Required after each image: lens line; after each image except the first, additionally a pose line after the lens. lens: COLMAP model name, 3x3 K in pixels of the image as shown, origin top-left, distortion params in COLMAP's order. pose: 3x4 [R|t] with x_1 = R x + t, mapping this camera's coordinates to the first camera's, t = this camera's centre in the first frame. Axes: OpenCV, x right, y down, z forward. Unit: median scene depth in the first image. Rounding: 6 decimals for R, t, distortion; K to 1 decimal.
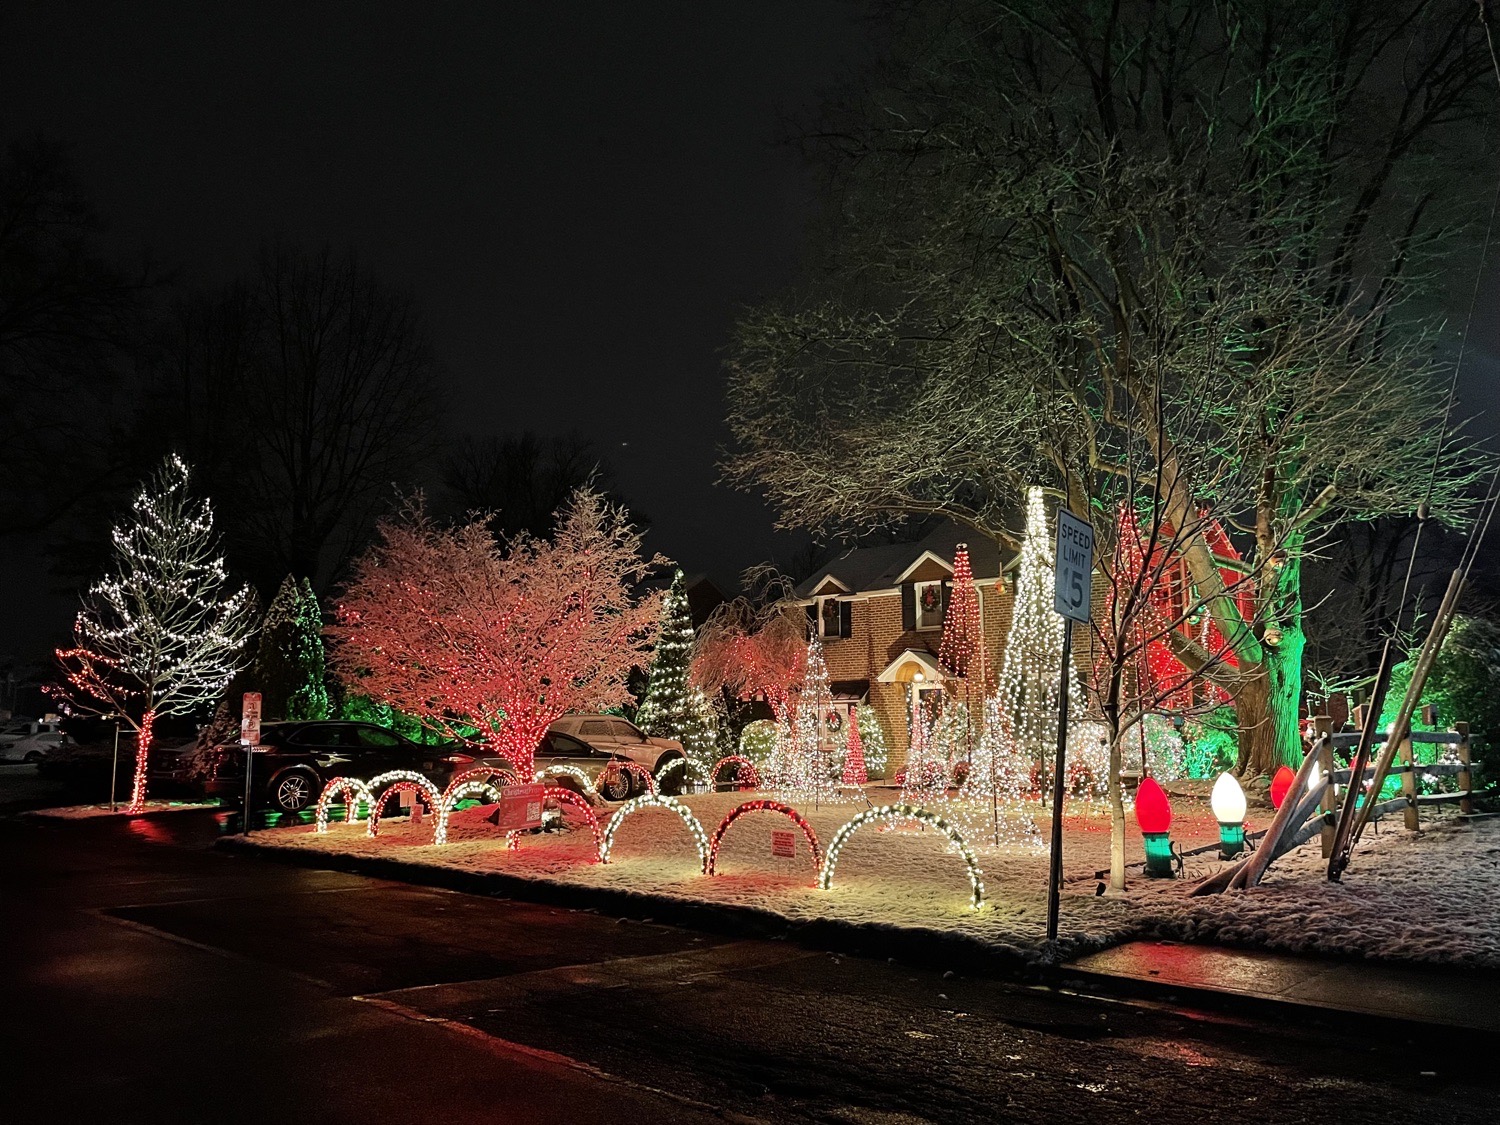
lens RADIAL K [[1099.9, 0, 732.4], [0, 1099.9, 565.4], [0, 0, 1]] dist [0.064030, -0.103902]
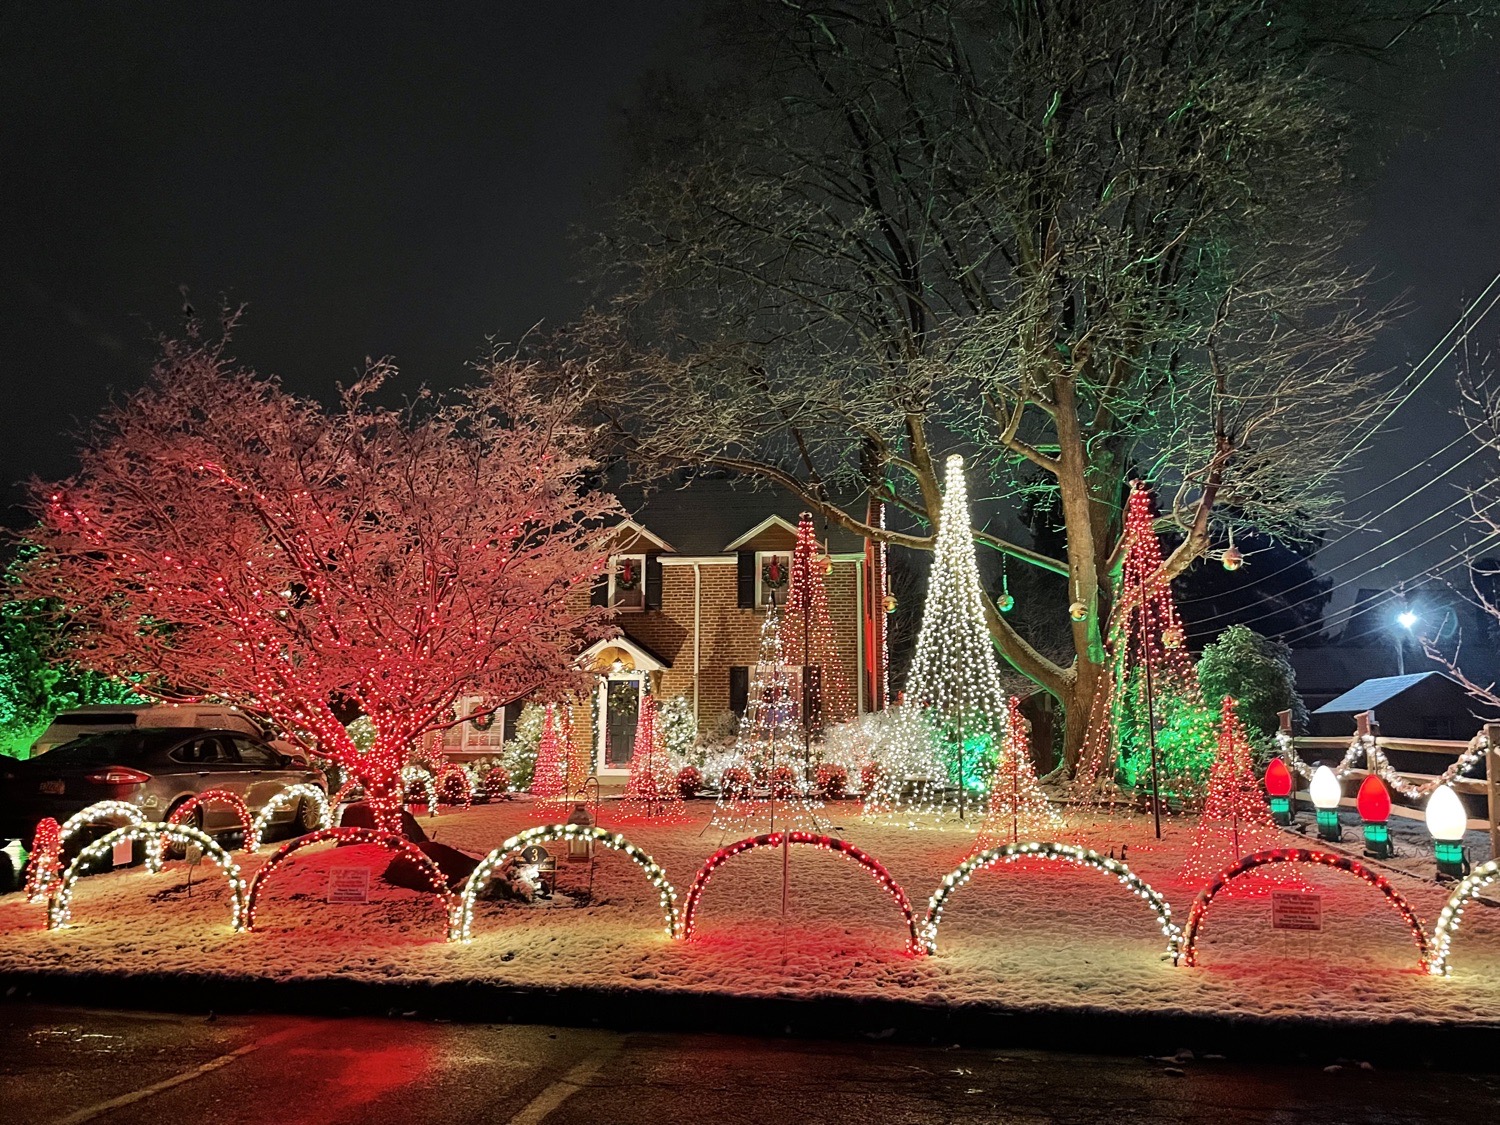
lens RADIAL K [[1099.9, 0, 732.4], [0, 1099.9, 565.4], [0, 0, 1]] dist [0.064030, -0.103902]
pose [[0.813280, 0.095029, 0.574060, -0.245652], [-0.097119, 0.994904, -0.027105, 0.038542], [-0.573710, -0.033708, 0.818365, 0.259752]]
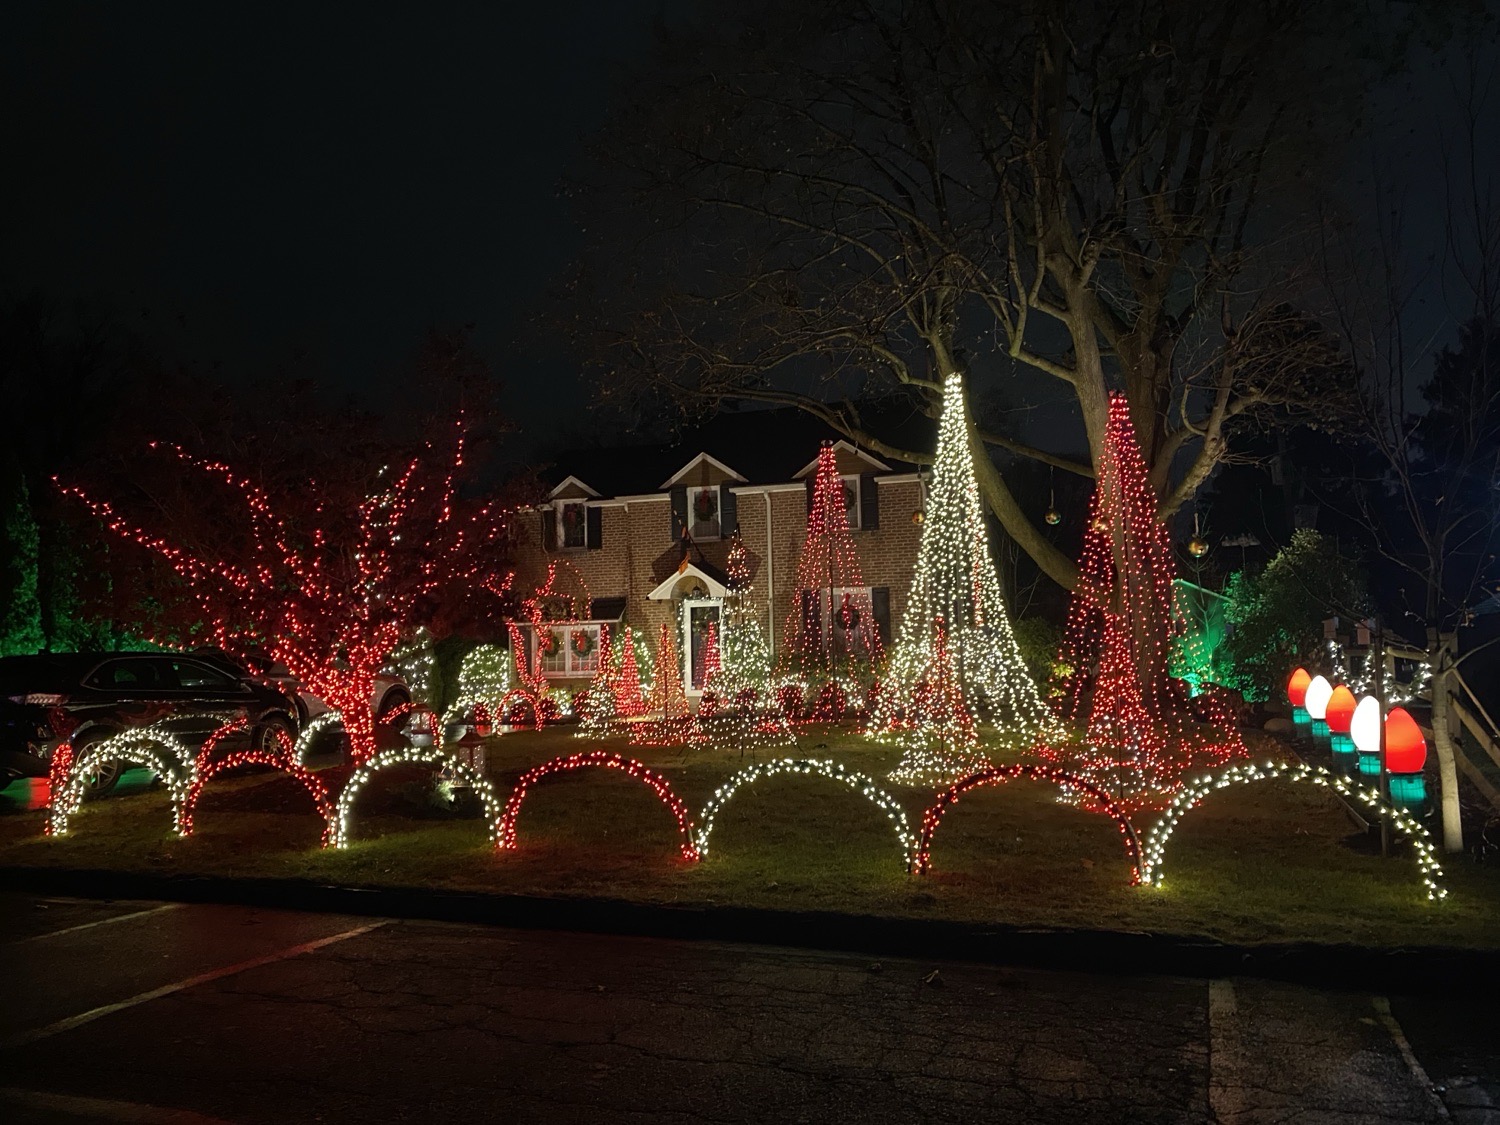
lens RADIAL K [[1084.9, 0, 750.0], [0, 1084.9, 562.5], [0, 0, 1]] dist [0.001261, -0.047912]
pose [[0.908695, 0.015378, 0.417177, -0.153981], [-0.042585, 0.997523, 0.055987, 0.025285], [-0.415283, -0.068641, 0.907099, 0.188759]]
